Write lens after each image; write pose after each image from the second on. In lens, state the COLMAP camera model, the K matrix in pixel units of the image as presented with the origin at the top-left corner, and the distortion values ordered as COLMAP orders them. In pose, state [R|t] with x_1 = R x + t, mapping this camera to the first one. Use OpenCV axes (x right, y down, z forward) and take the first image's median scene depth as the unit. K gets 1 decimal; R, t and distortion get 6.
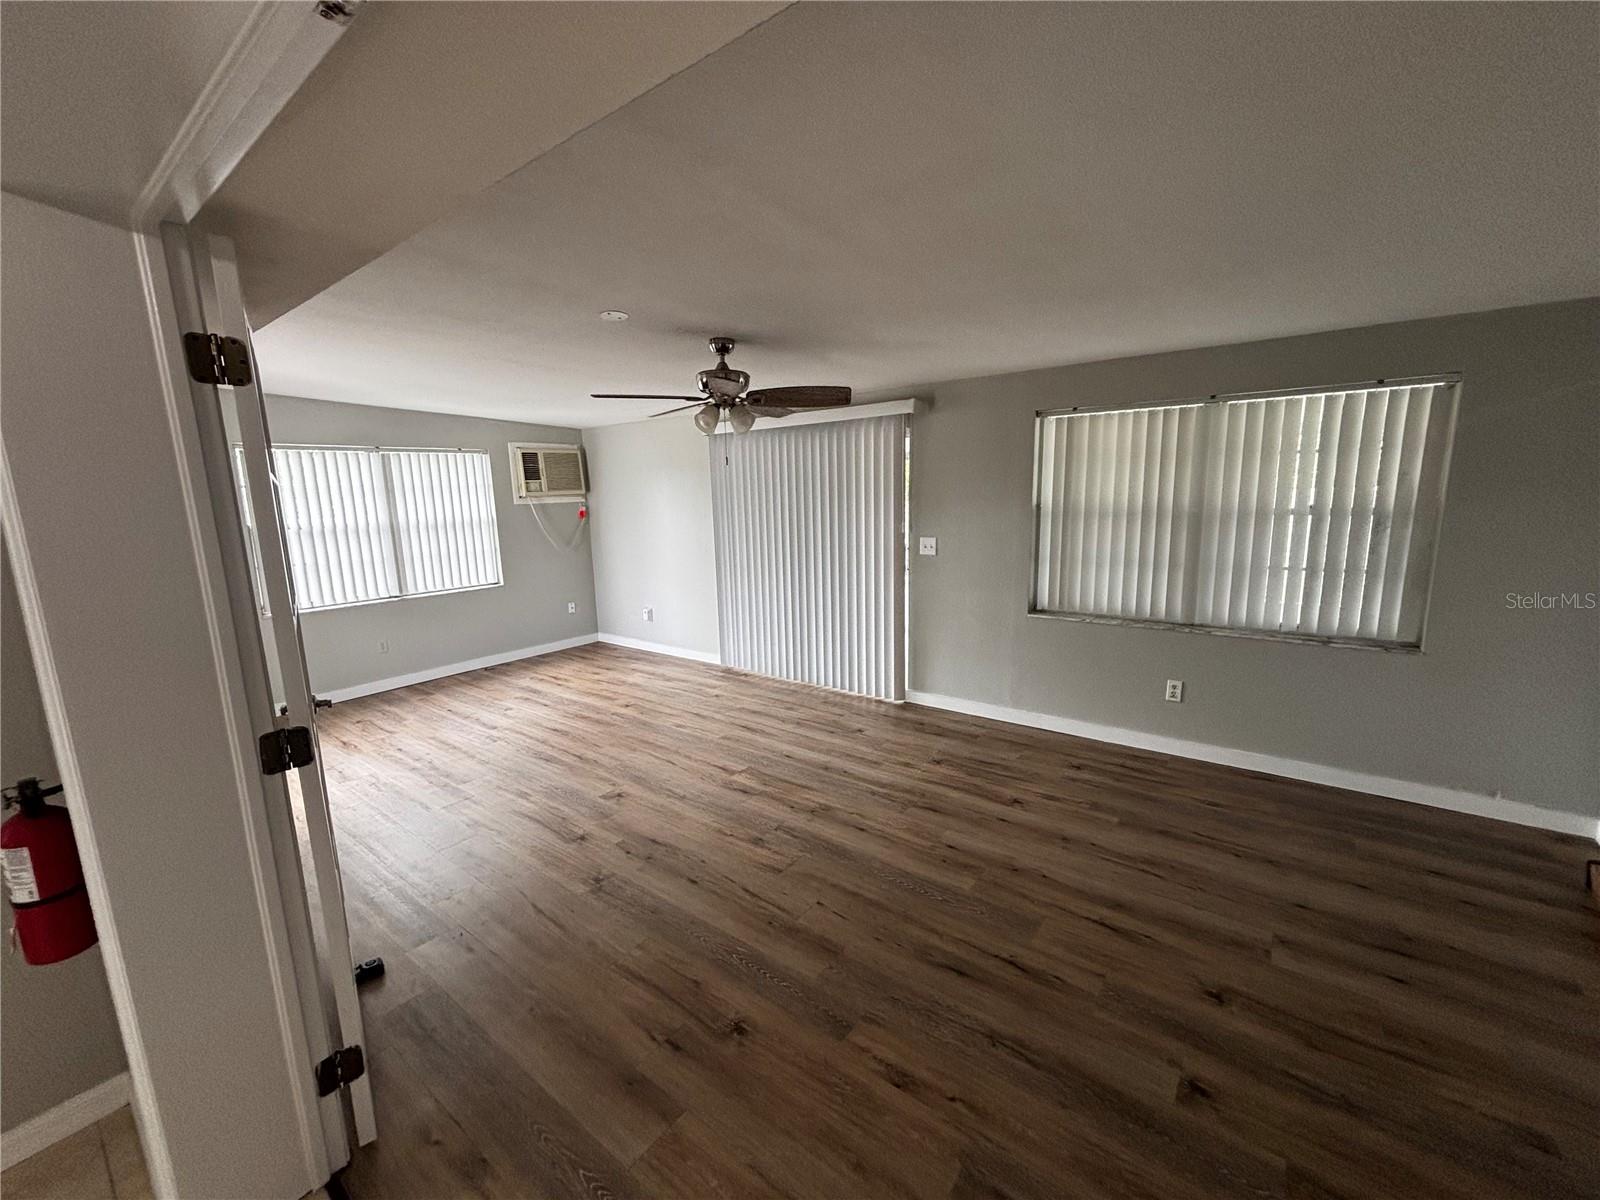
lens RADIAL K [[649.7, 0, 800.0], [0, 649.7, 600.0], [0, 0, 1]] dist [0.000867, -0.000130]
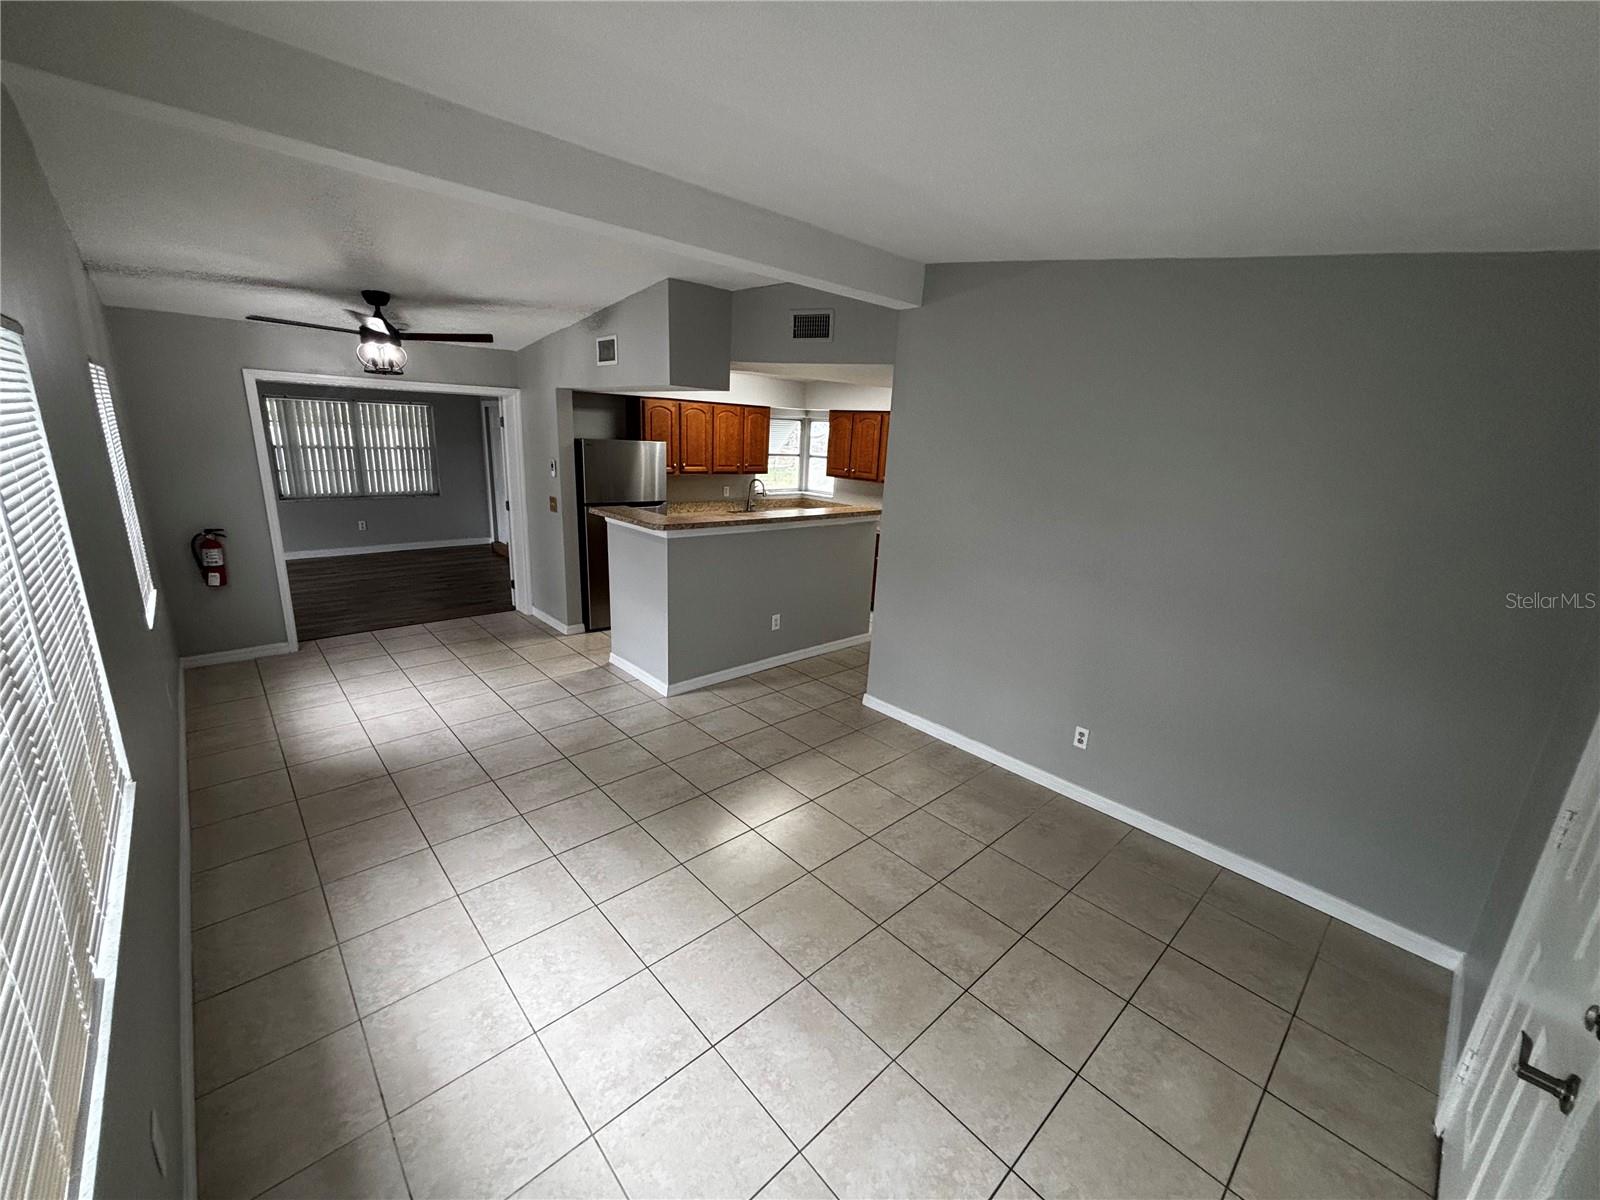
lens RADIAL K [[640.5, 0, 796.0], [0, 640.5, 599.0], [0, 0, 1]] dist [0.001829, -0.000173]
pose [[0.171292, -0.220072, 0.960327, -1.347352], [0.115011, 0.972535, 0.202356, 0.103920], [-0.978484, 0.075786, 0.191898, -0.887923]]
